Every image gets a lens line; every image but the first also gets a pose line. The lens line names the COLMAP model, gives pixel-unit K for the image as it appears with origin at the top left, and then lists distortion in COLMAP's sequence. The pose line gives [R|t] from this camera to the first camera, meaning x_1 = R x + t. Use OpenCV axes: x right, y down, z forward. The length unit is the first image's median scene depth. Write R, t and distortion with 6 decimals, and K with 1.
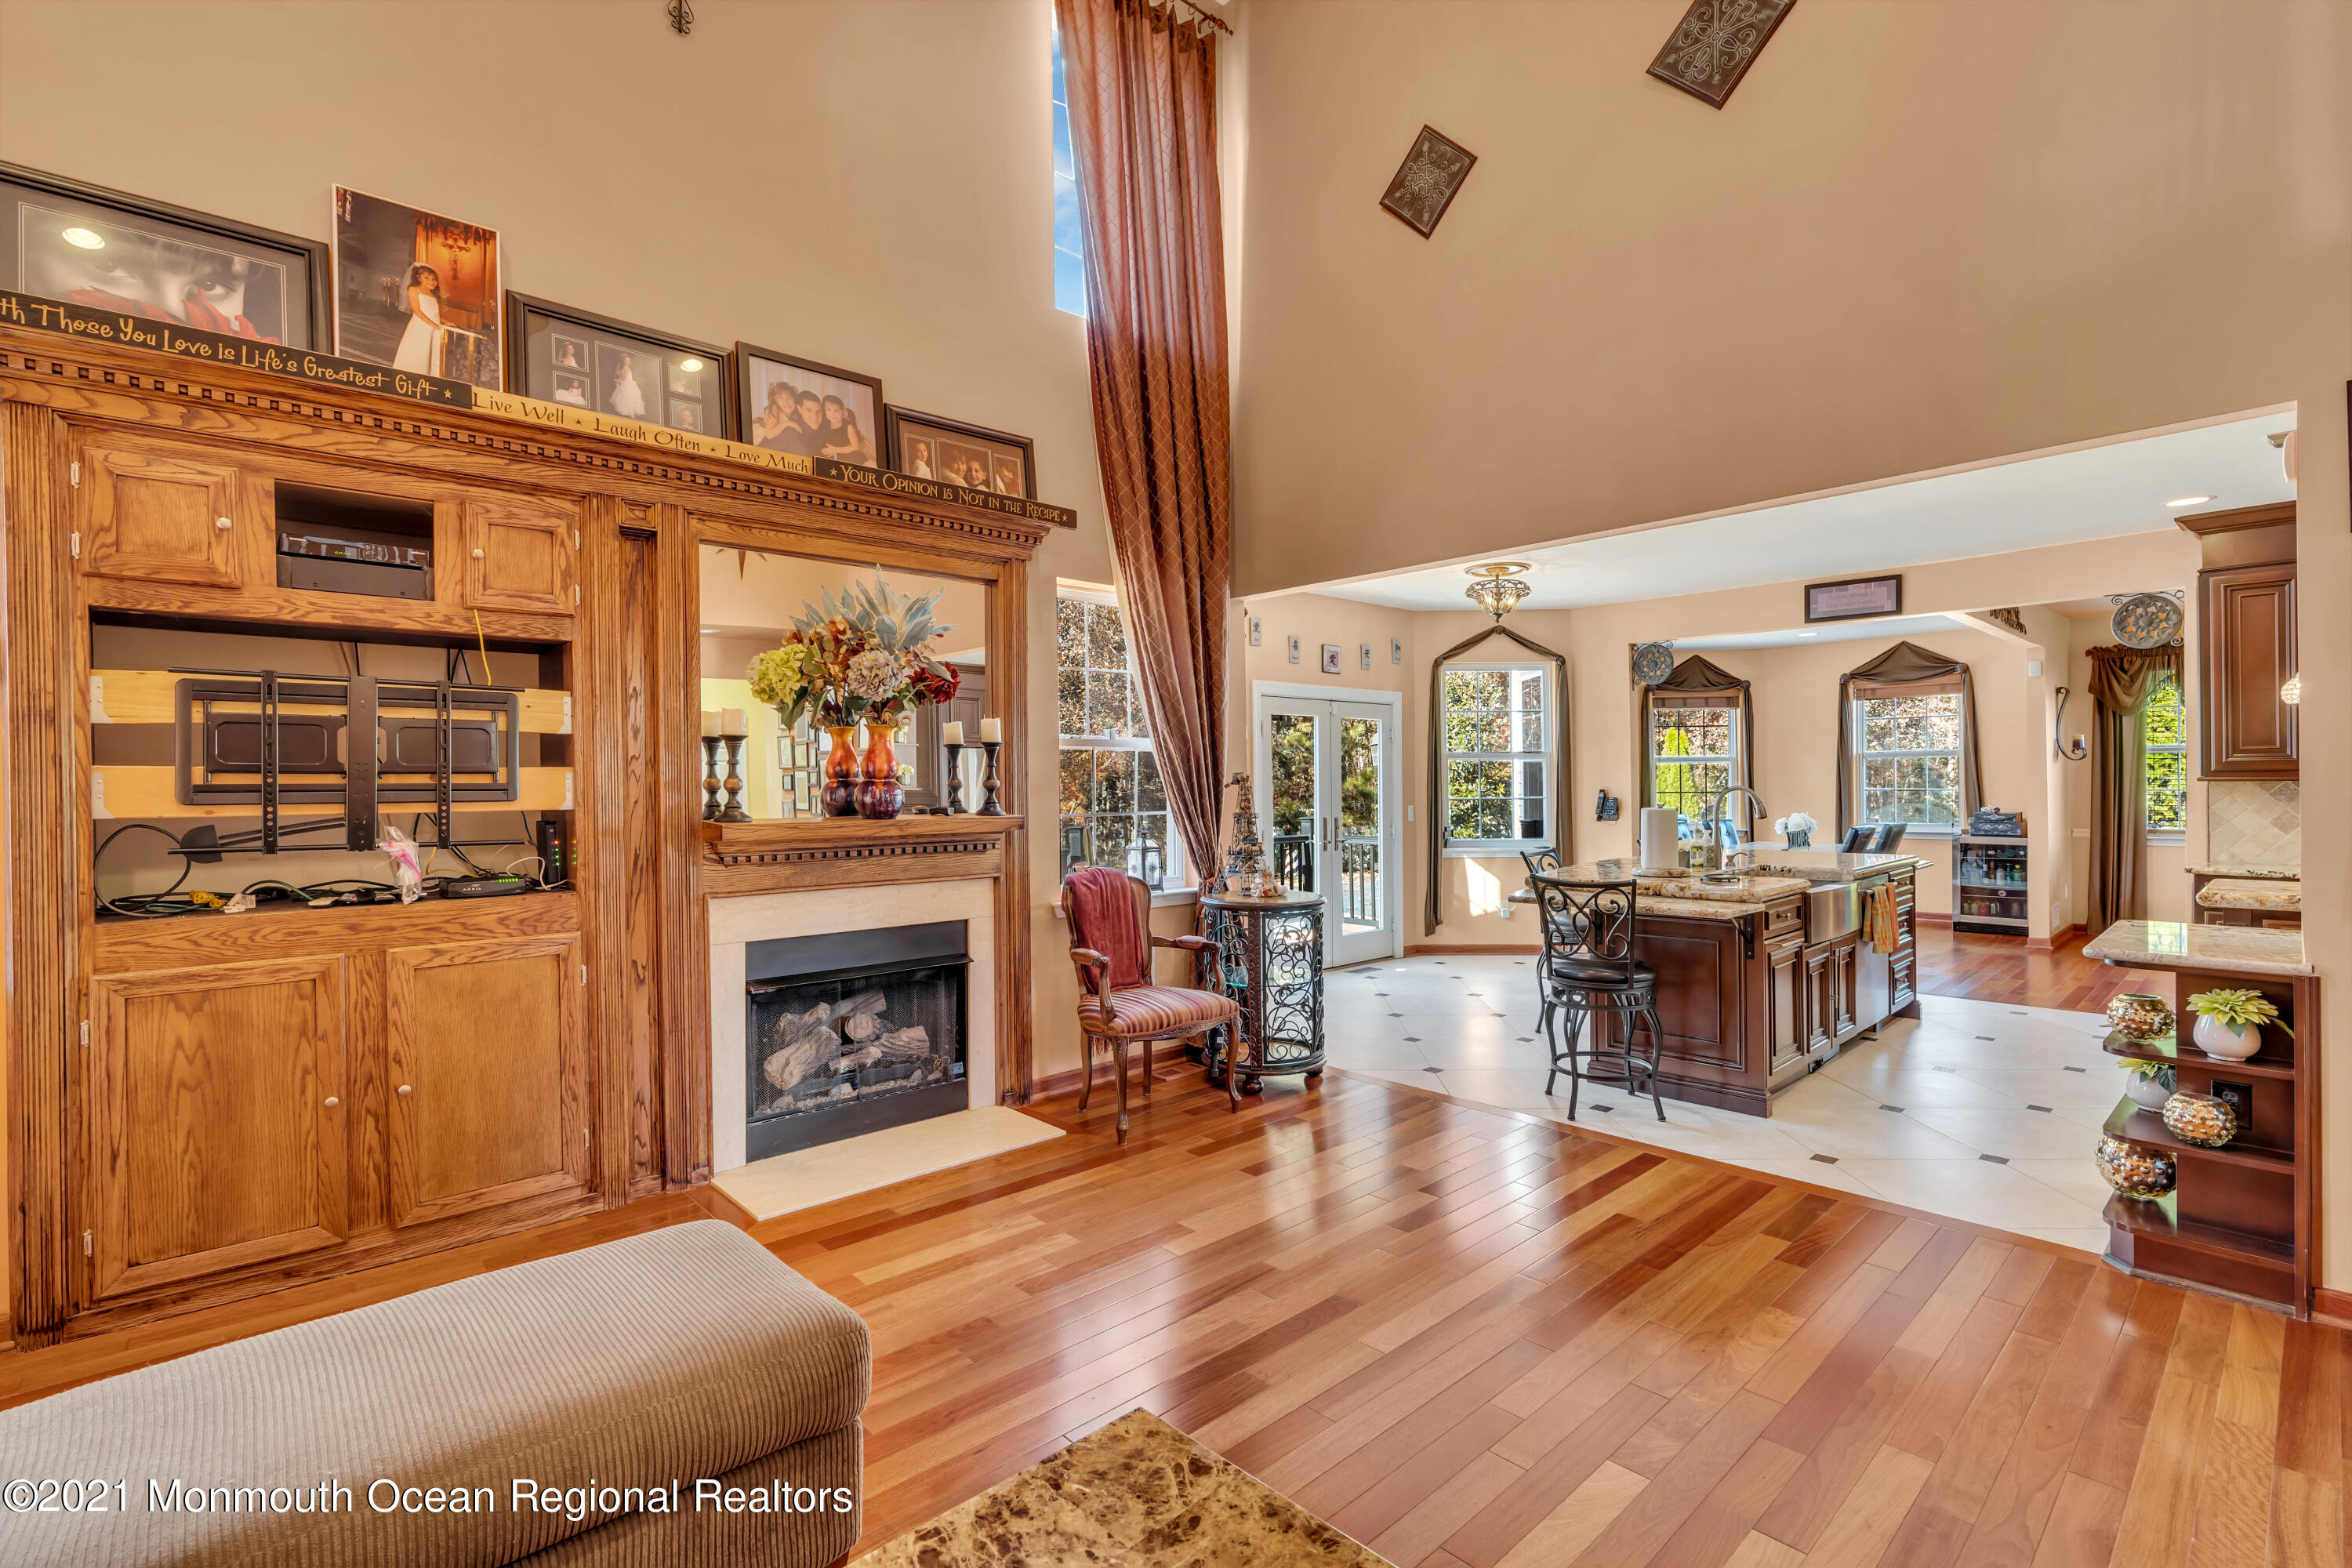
lens RADIAL K [[1065.4, 0, 1190.6], [0, 1065.4, 781.5], [0, 0, 1]] dist [-0.010017, 0.003984]
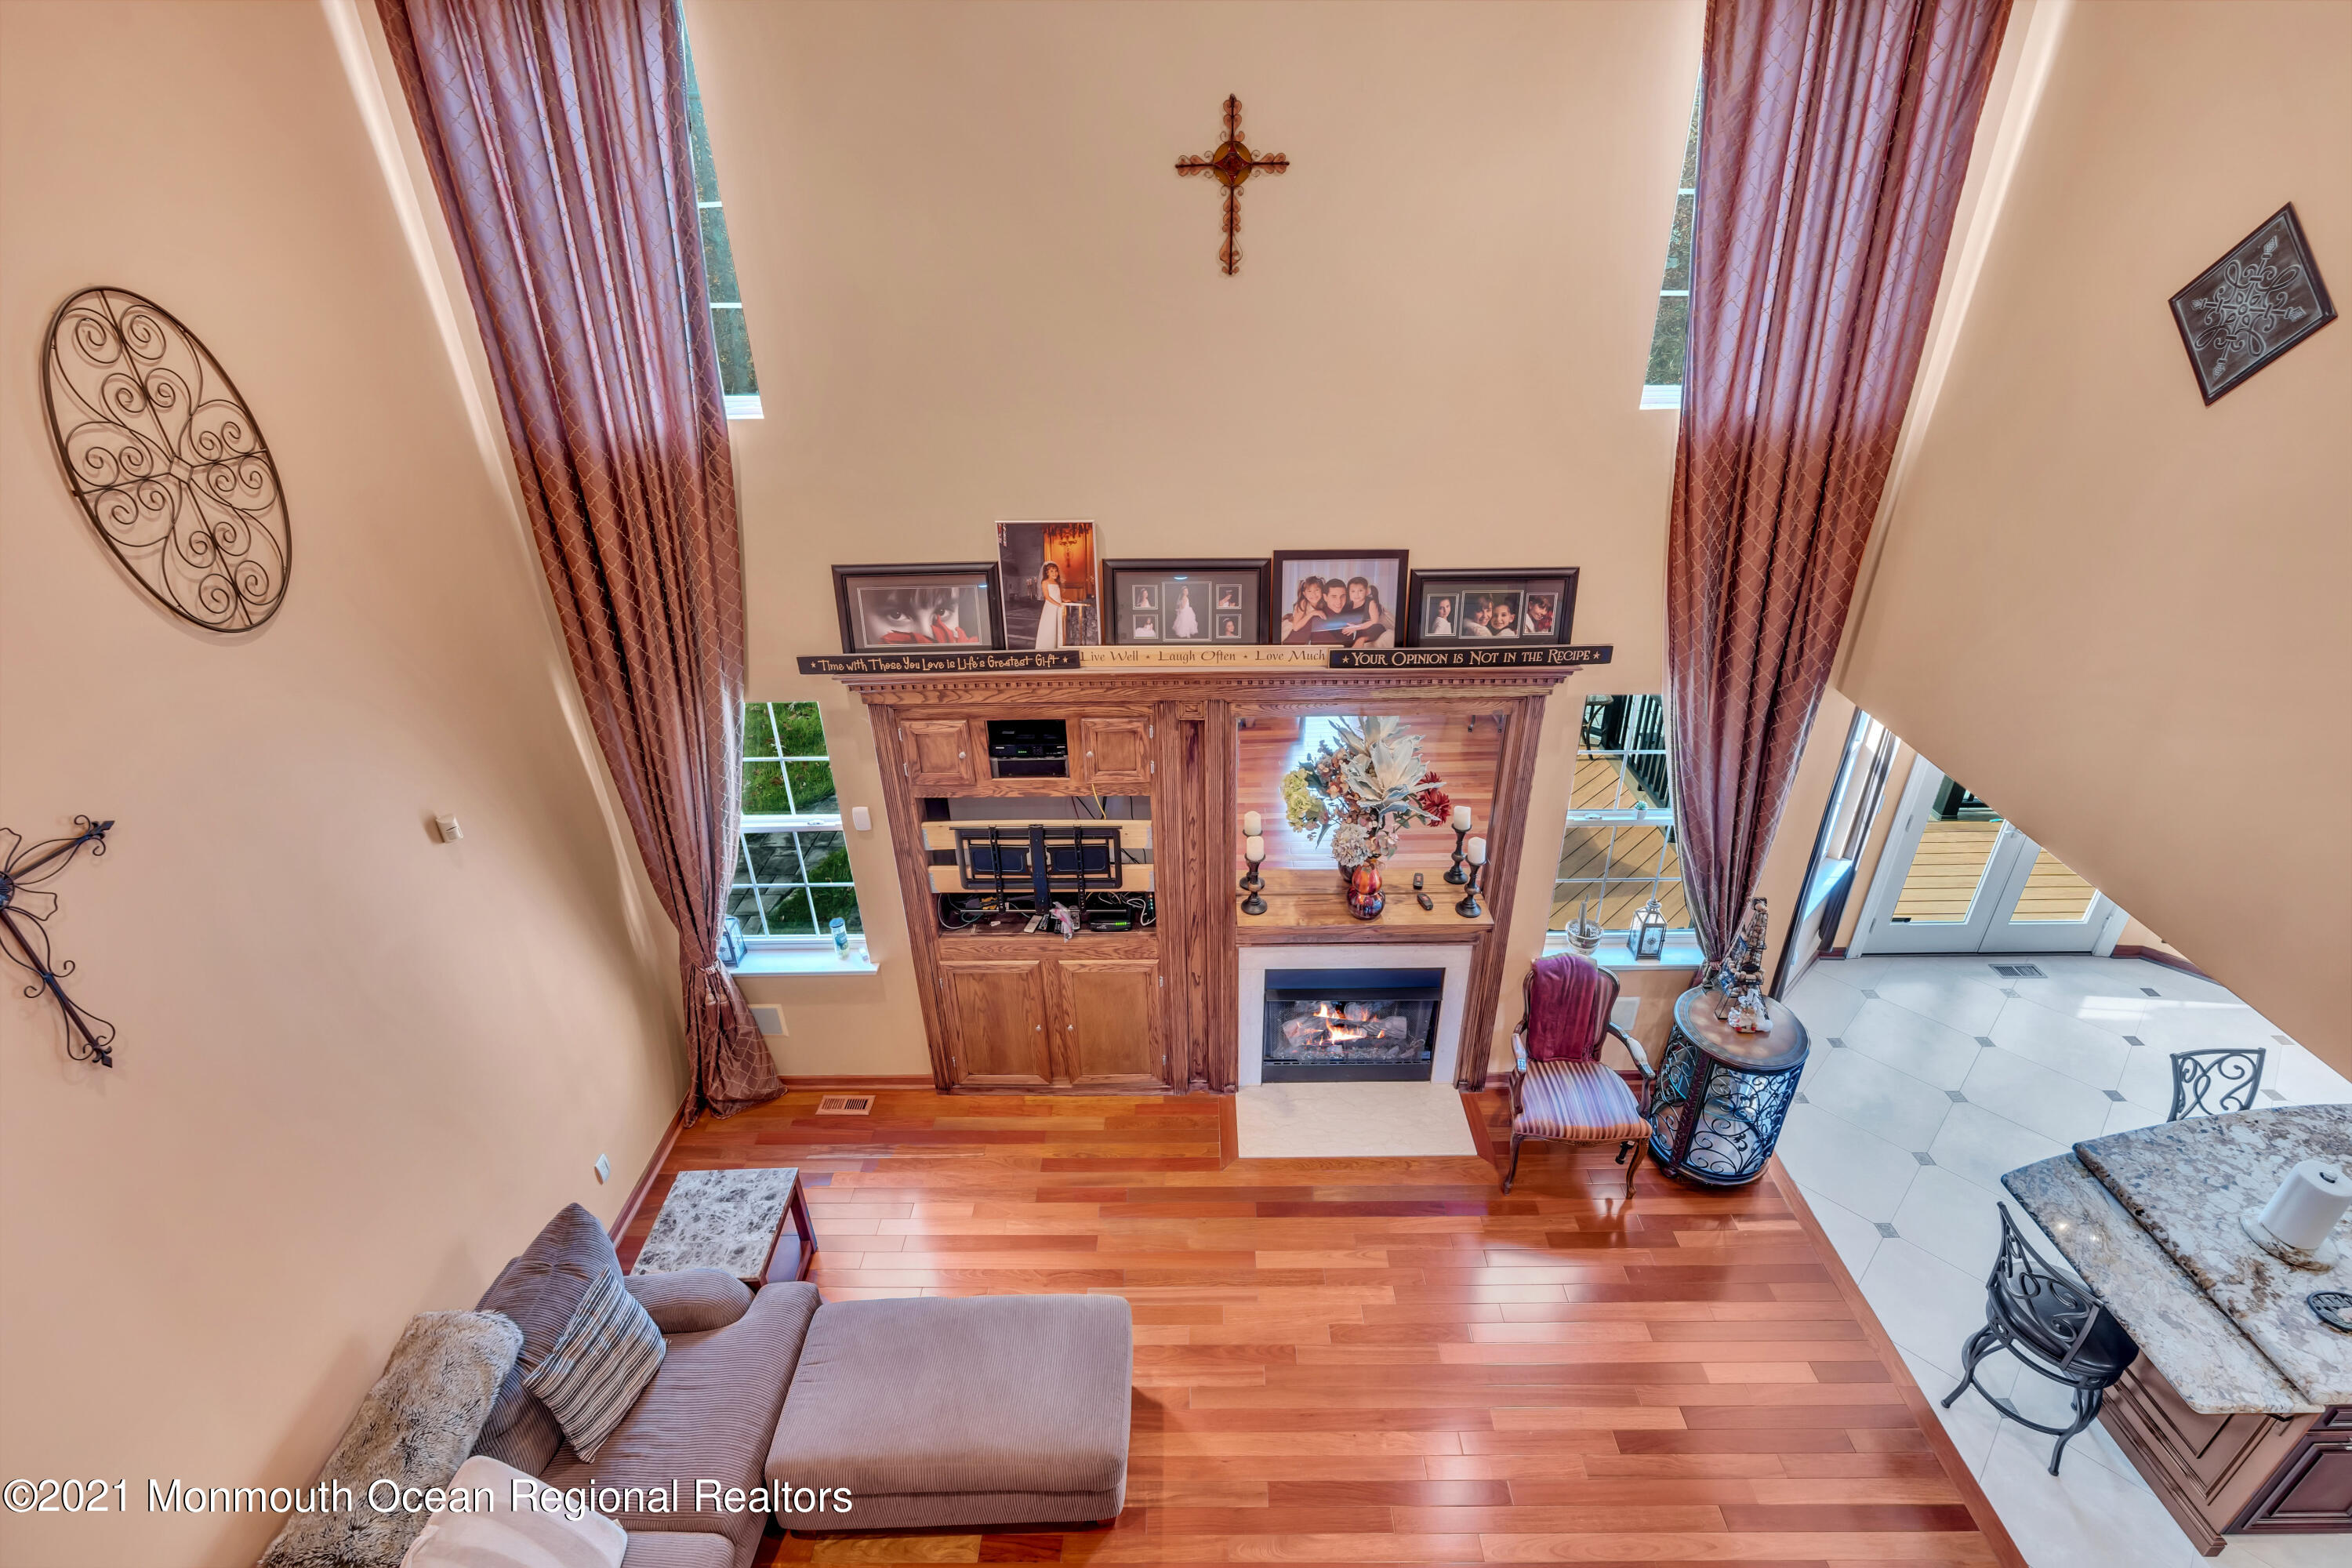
lens RADIAL K [[1065.4, 0, 1190.9], [0, 1065.4, 780.8], [0, 0, 1]] dist [-0.010017, 0.003984]
pose [[0.729592, 0.325553, -0.601424, 0.296271], [0.007355, 0.875639, 0.482910, -0.792342], [0.683843, -0.356751, 0.636465, 0.122201]]
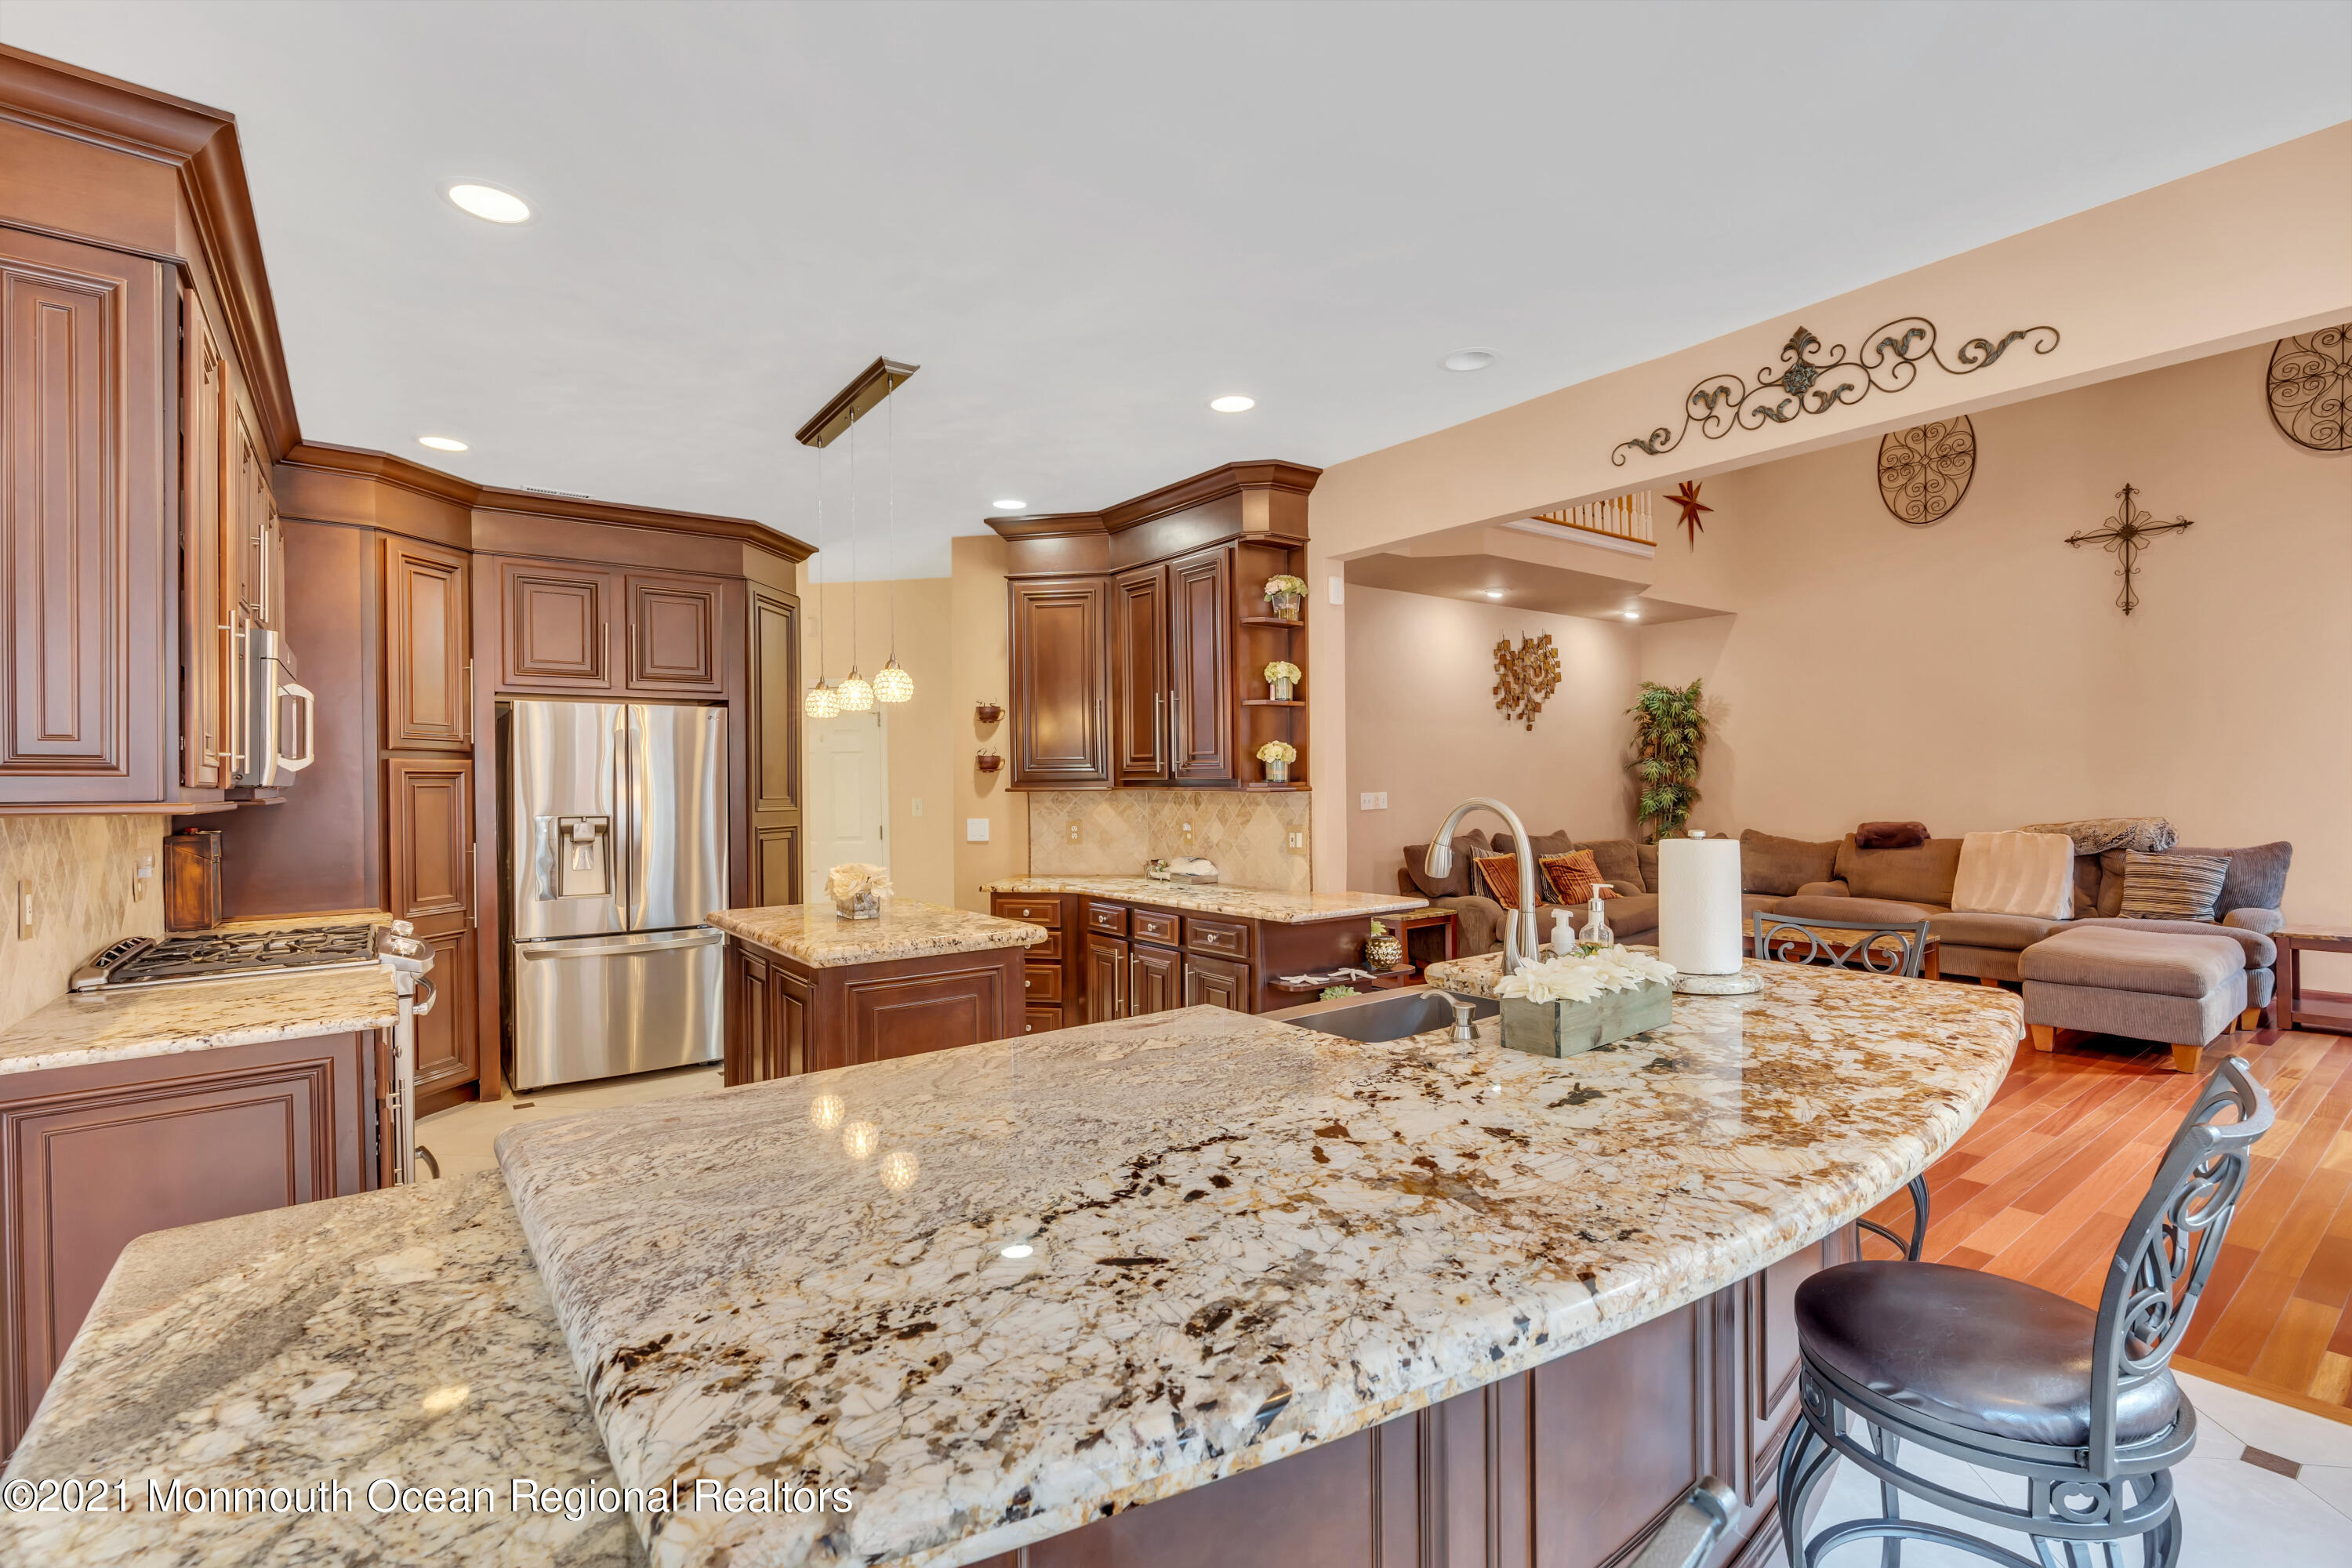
lens RADIAL K [[1065.4, 0, 1192.1], [0, 1065.4, 791.7], [0, 0, 1]] dist [-0.010017, 0.003984]
pose [[-0.995450, 0.022455, 0.092599, 0.841762], [0.022995, 0.999724, 0.004774, -0.002817], [-0.092467, 0.006882, -0.995692, 2.019442]]
